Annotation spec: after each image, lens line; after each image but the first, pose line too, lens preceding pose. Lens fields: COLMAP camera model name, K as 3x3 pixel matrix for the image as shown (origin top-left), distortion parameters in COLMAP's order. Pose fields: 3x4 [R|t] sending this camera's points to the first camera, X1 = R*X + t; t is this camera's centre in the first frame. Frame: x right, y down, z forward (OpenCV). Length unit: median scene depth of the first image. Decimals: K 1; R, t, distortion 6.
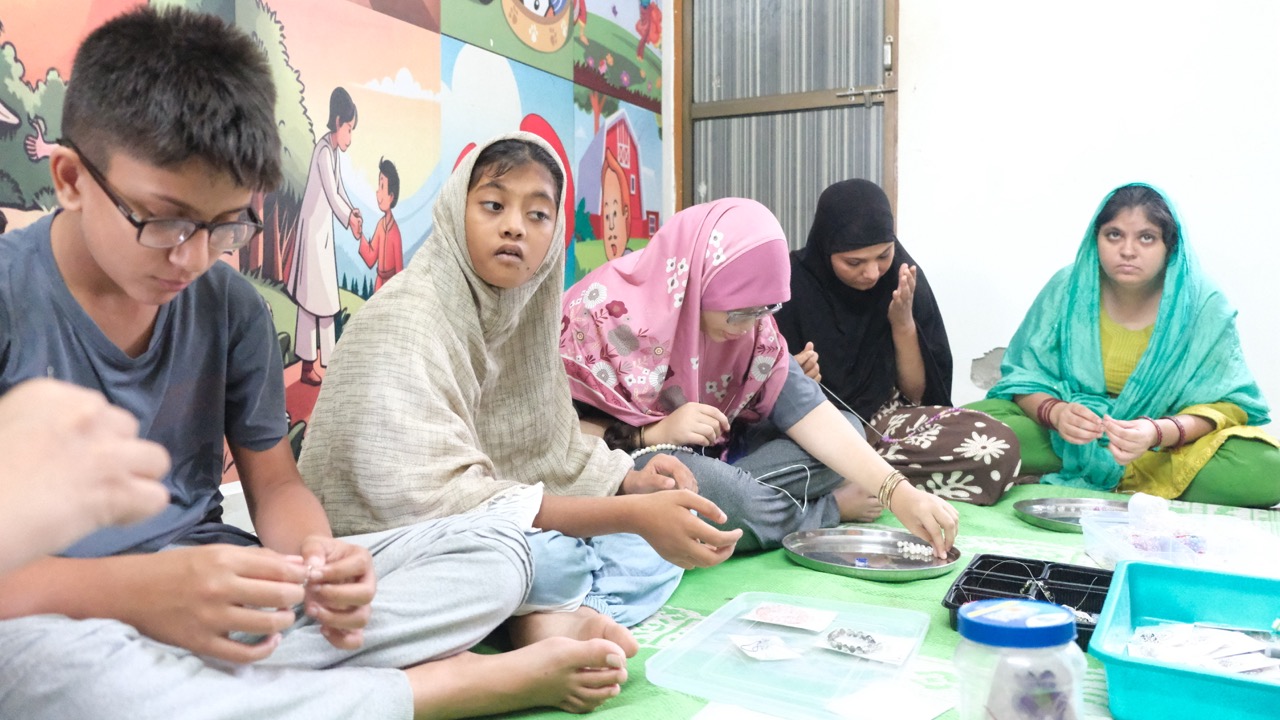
lens RADIAL K [[993.9, 0, 639.9], [0, 993.9, 363.1], [0, 0, 1]] dist [-0.003300, -0.006980]
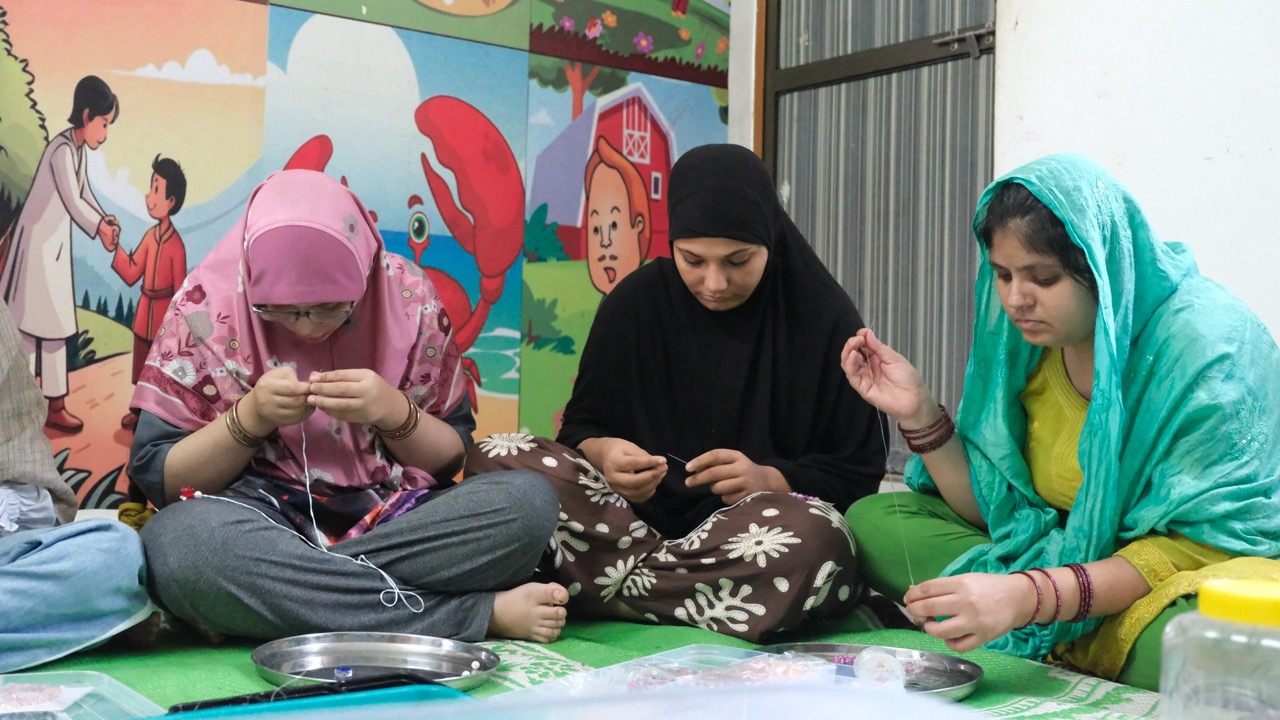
lens RADIAL K [[1465.4, 0, 640.6], [0, 1465.4, 358.1], [0, 0, 1]] dist [0.004422, 0.000000]
pose [[0.907218, 0.016473, -0.420337, 0.475400], [-0.050975, 0.996174, -0.070980, 0.023368], [0.417560, 0.085821, 0.904587, 0.046941]]
